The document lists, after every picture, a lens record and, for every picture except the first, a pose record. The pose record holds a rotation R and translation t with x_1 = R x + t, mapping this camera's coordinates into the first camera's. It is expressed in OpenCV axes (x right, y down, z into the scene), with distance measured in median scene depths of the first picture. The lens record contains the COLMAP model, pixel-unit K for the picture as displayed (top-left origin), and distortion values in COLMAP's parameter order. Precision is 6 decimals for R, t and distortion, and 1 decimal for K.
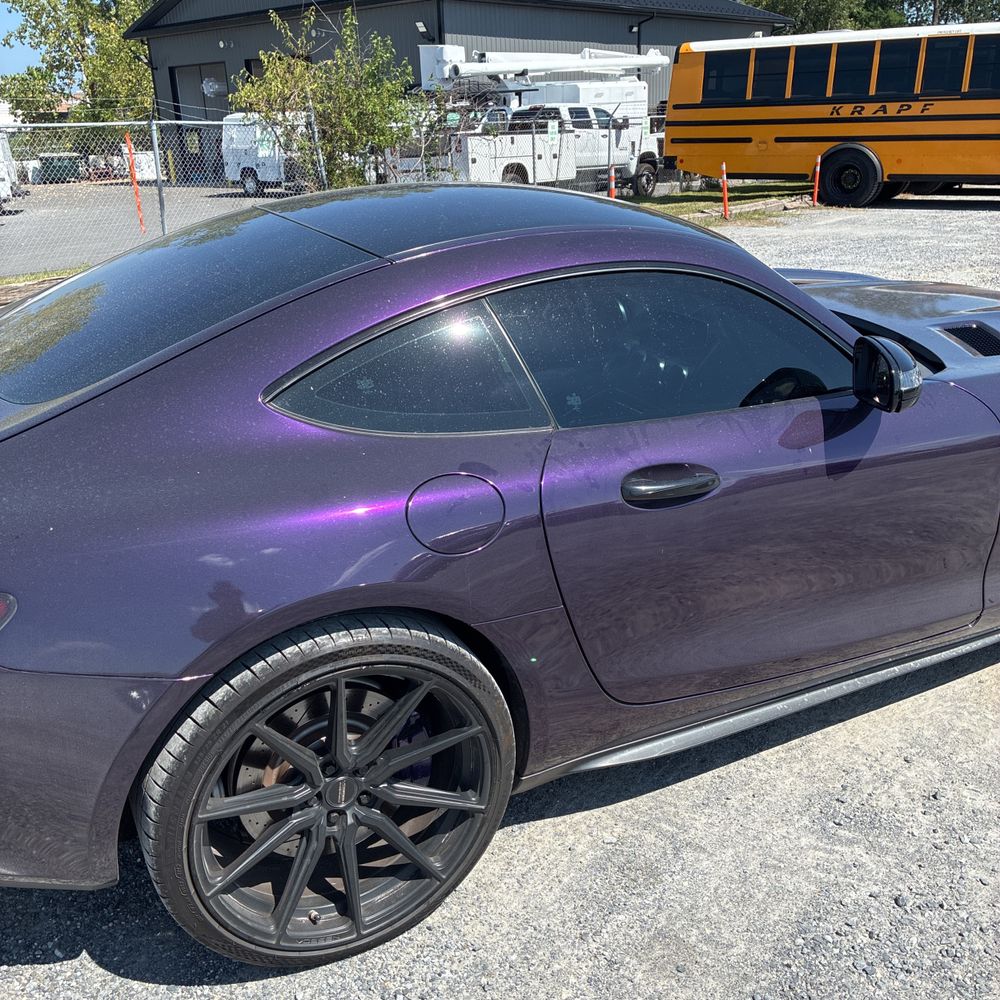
lens RADIAL K [[1012.3, 0, 496.5], [0, 1012.3, 502.4], [0, 0, 1]] dist [0.020554, 0.000000]
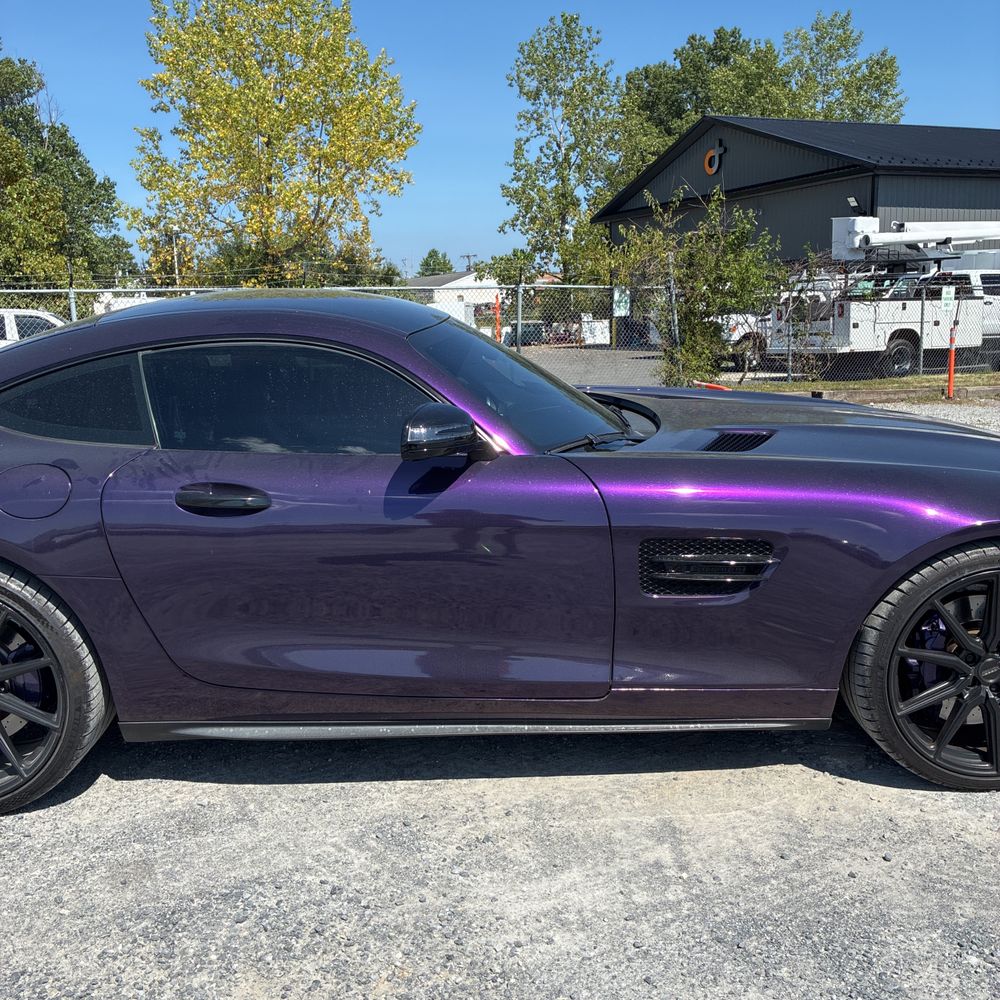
lens RADIAL K [[1012.3, 0, 491.8], [0, 1012.3, 507.1], [0, 0, 1]] dist [0.020554, 0.000000]
pose [[0.898416, 0.092201, -0.429357, 0.090265], [-0.157172, 0.980456, -0.118332, 0.008104], [0.410055, 0.173794, 0.895349, 0.001214]]
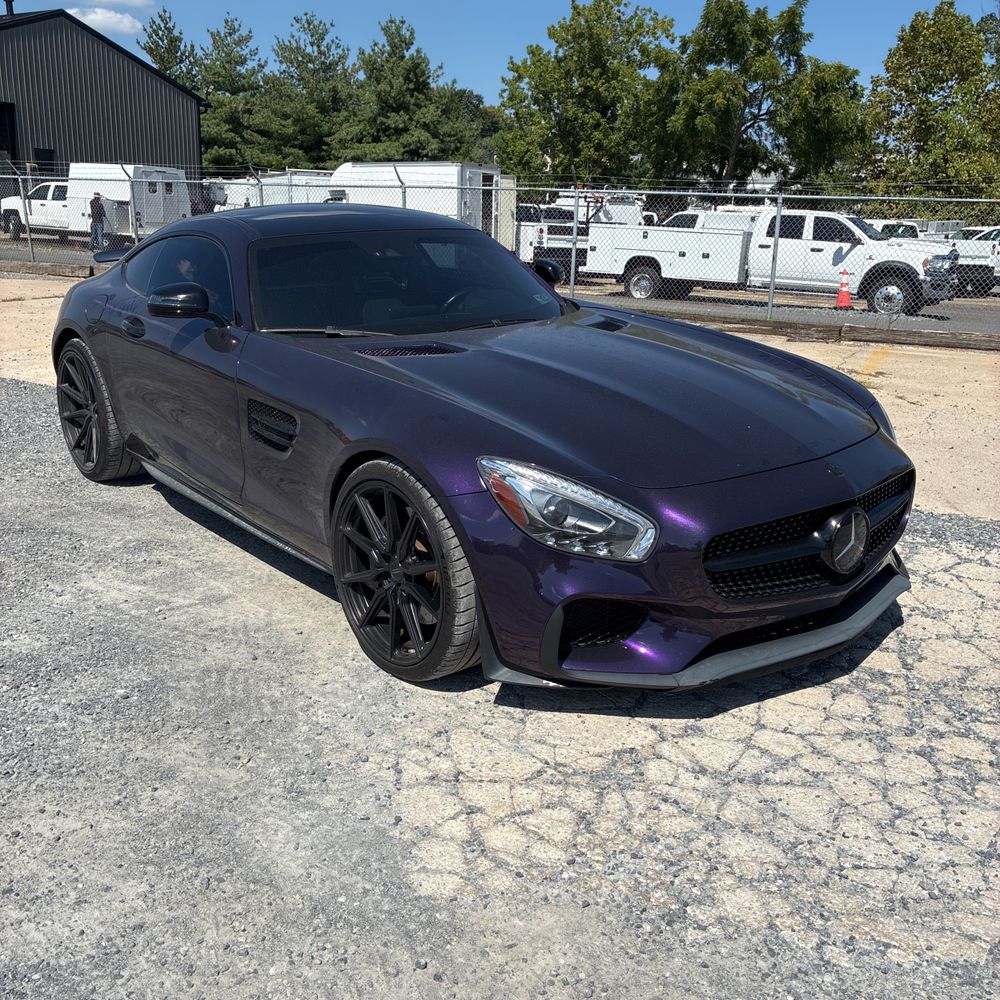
lens RADIAL K [[1012.3, 0, 494.1], [0, 1012.3, 492.0], [0, 0, 1]] dist [0.020554, 0.000000]
pose [[0.216998, 0.298880, -0.929291, 0.215372], [-0.377740, 0.903522, 0.202386, -0.036978], [0.900124, 0.307113, 0.308962, 0.098839]]
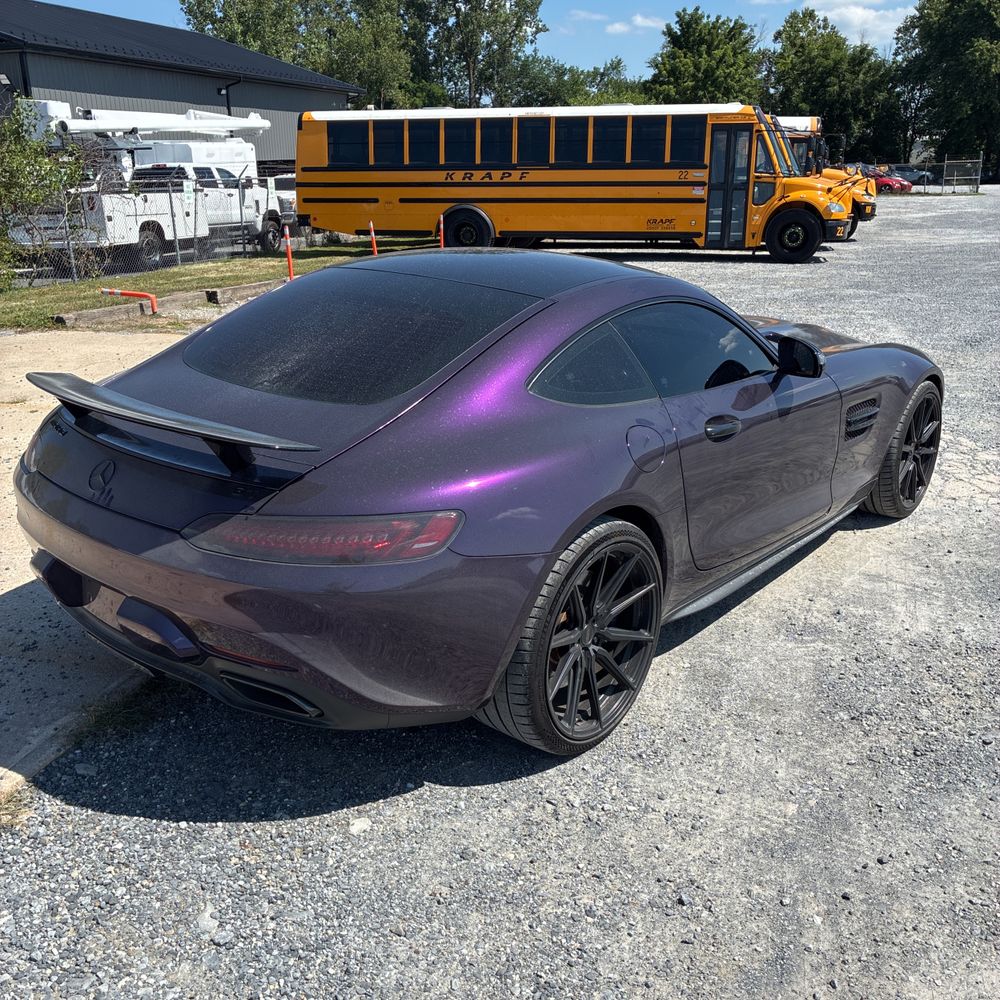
lens RADIAL K [[1012.3, 0, 495.2], [0, 1012.3, 492.2], [0, 0, 1]] dist [0.020554, 0.000000]
pose [[0.919798, -0.103994, 0.378361, -0.071932], [0.125999, 0.991455, -0.033798, 0.008666], [-0.371613, 0.078760, 0.925041, -0.034334]]
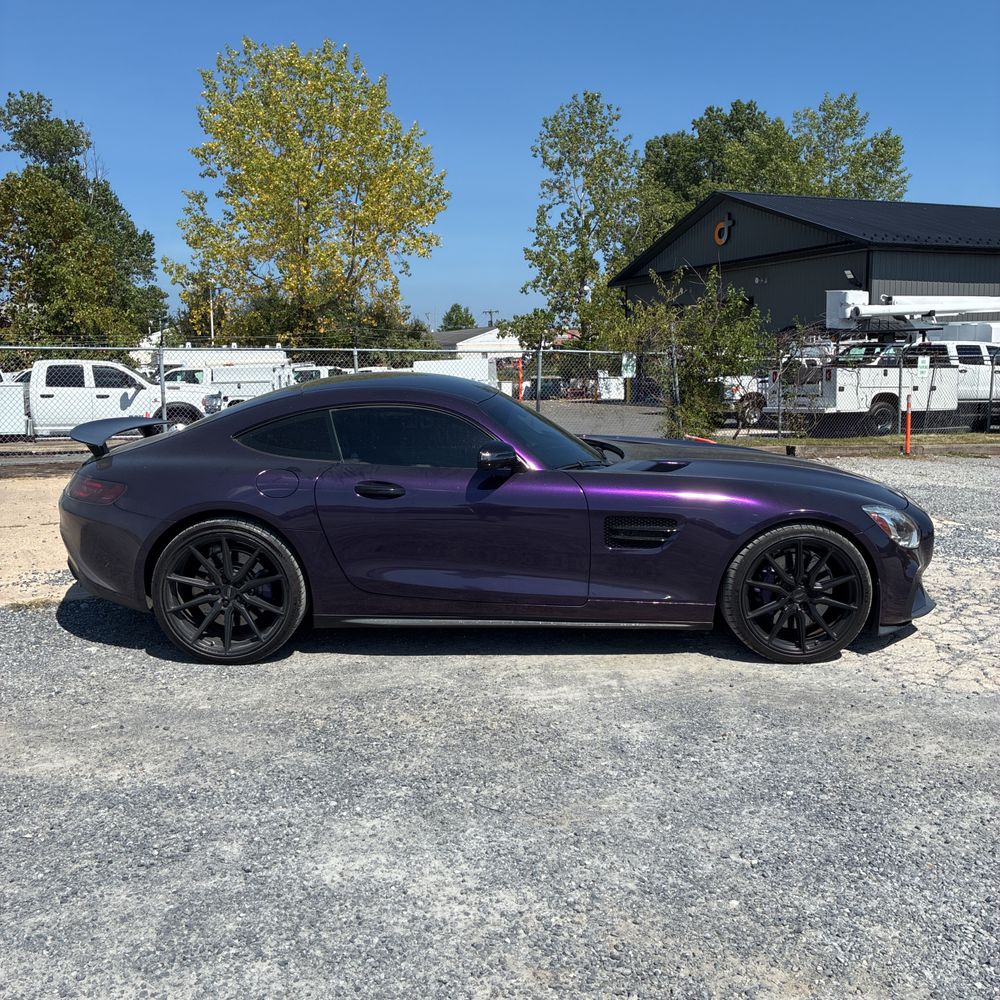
lens RADIAL K [[1012.3, 0, 500.4], [0, 1012.3, 498.5], [0, 0, 1]] dist [0.020554, 0.000000]
pose [[0.893244, 0.085110, -0.441442, 0.129091], [-0.178483, 0.968354, -0.174455, 0.032052], [0.412624, 0.234621, 0.880167, -0.082332]]
